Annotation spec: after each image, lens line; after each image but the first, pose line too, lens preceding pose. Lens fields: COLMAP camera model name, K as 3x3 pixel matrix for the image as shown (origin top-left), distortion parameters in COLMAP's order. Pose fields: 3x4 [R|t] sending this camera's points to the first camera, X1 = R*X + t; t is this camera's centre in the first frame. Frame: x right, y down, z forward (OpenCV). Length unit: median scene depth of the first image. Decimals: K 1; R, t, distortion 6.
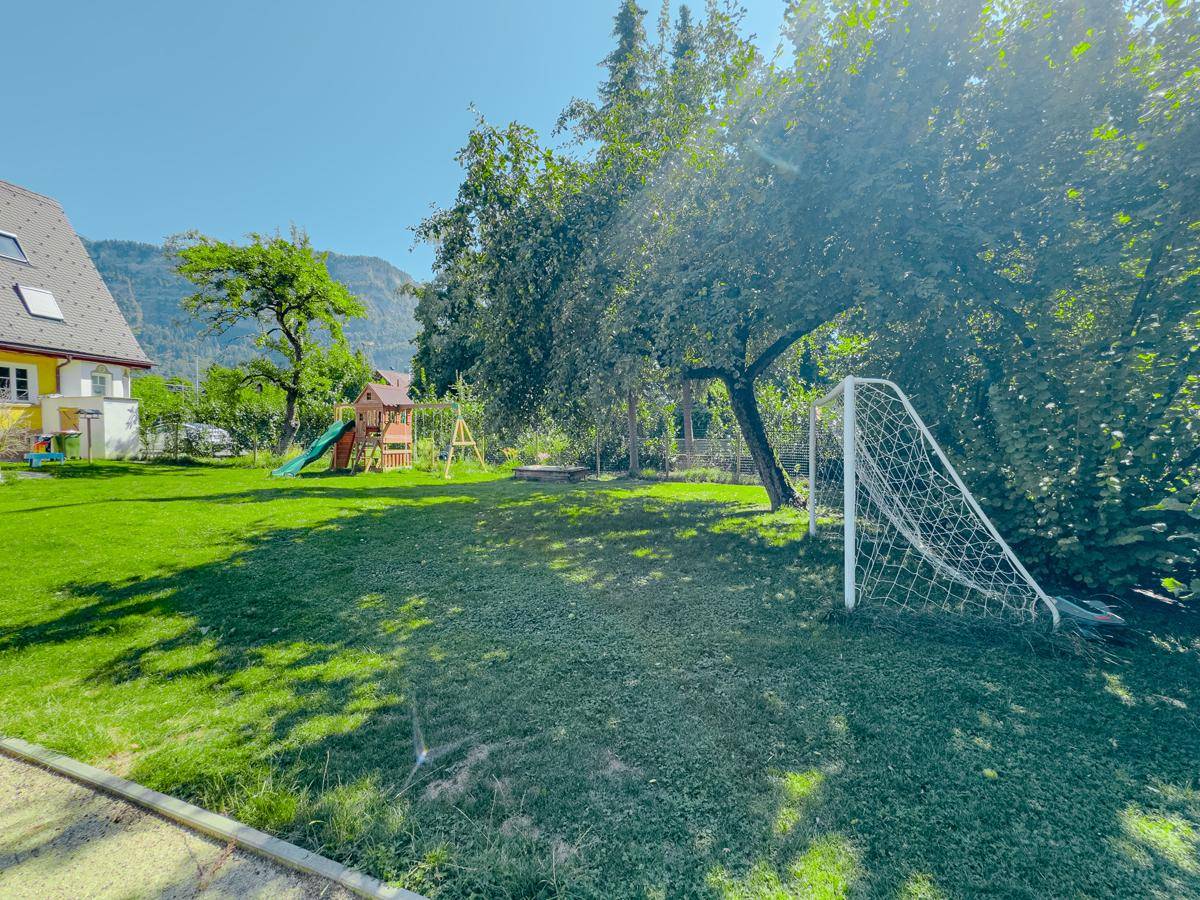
lens RADIAL K [[491.2, 0, 598.4], [0, 491.2, 447.8], [0, 0, 1]] dist [-0.037707, 0.020645]
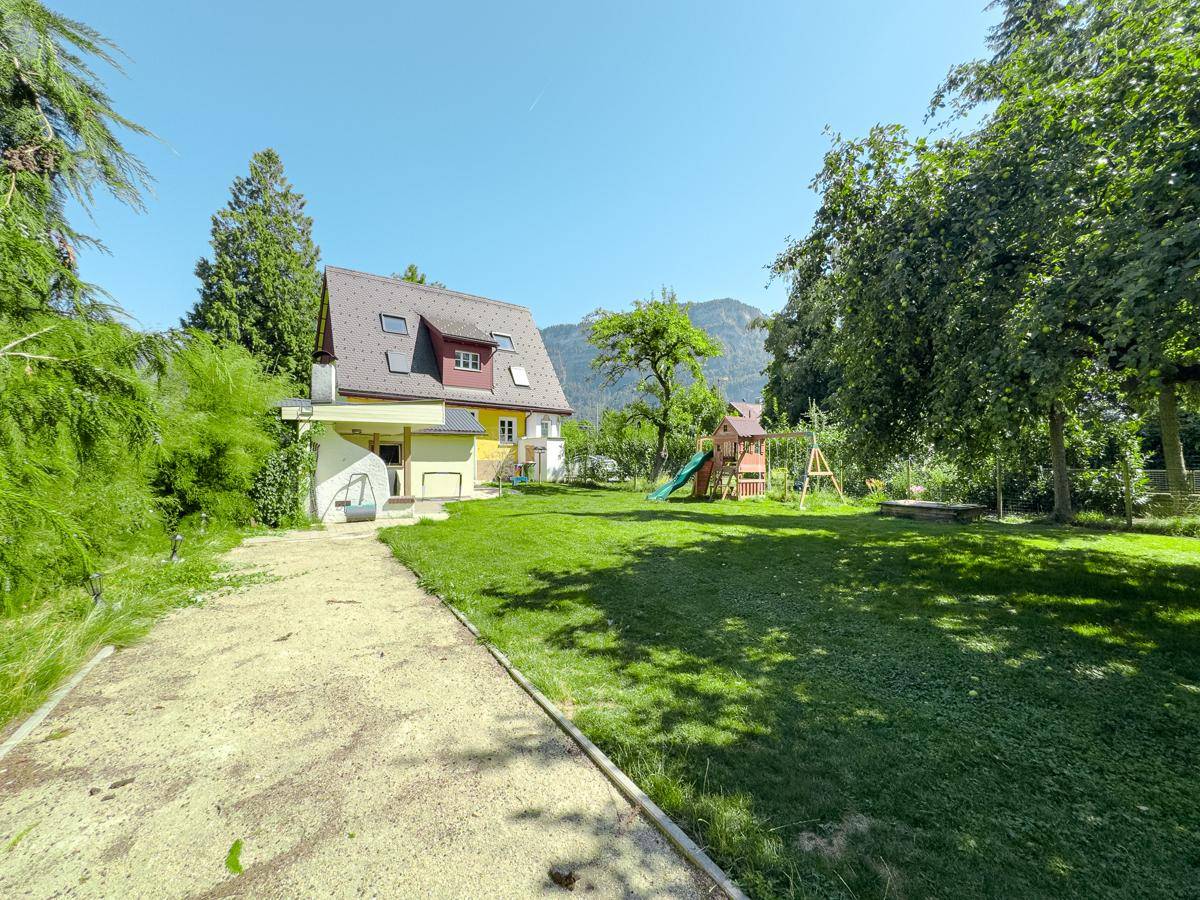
lens RADIAL K [[491.2, 0, 598.4], [0, 491.2, 447.8], [0, 0, 1]] dist [-0.037707, 0.020645]
pose [[0.773054, -0.021302, -0.633982, -0.011142], [-0.016020, 0.998462, -0.053083, -0.003483], [0.634138, 0.051192, 0.771524, -0.011382]]
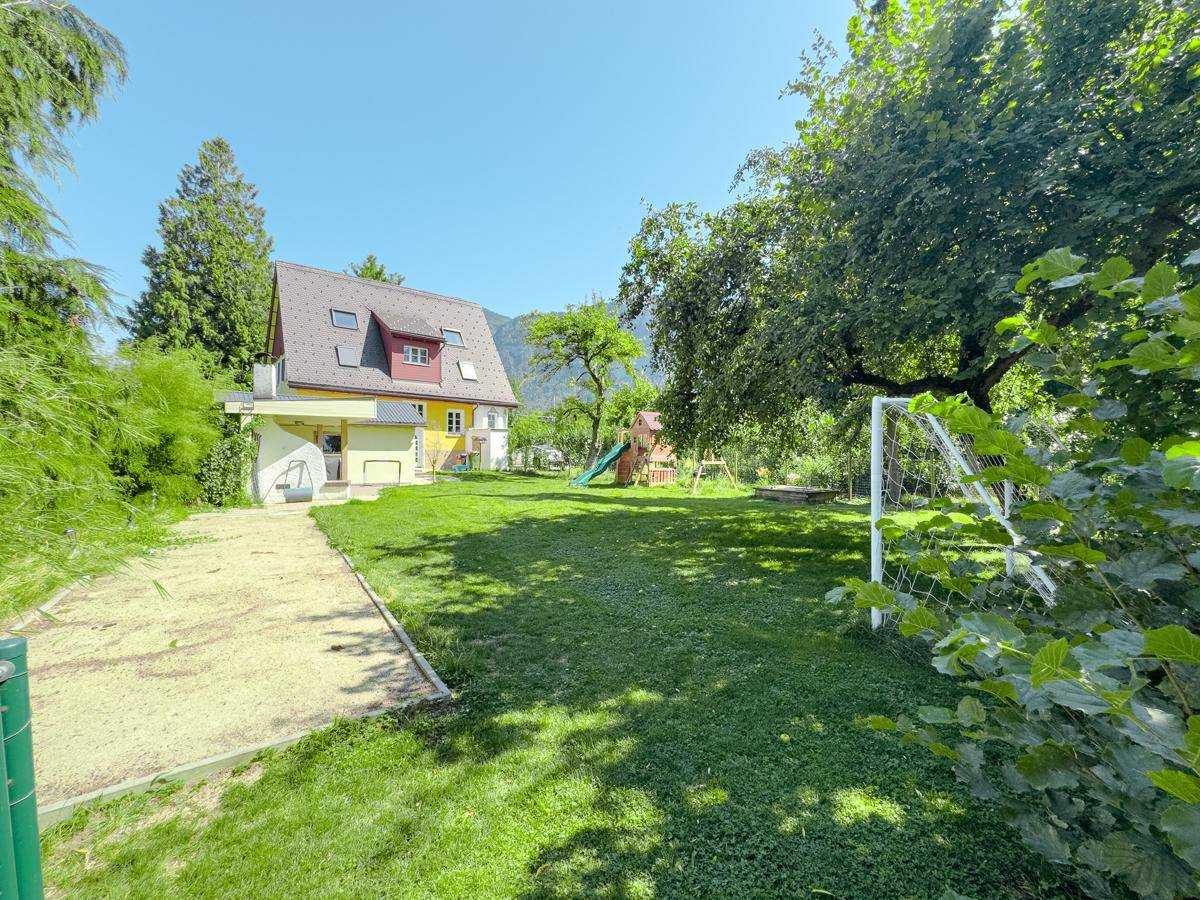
lens RADIAL K [[491.2, 0, 598.4], [0, 491.2, 447.8], [0, 0, 1]] dist [-0.037707, 0.020645]
pose [[0.809729, -0.004692, -0.586785, 0.346907], [-0.019815, 0.999179, -0.035332, 0.003152], [0.586470, 0.040237, 0.808971, -0.084634]]
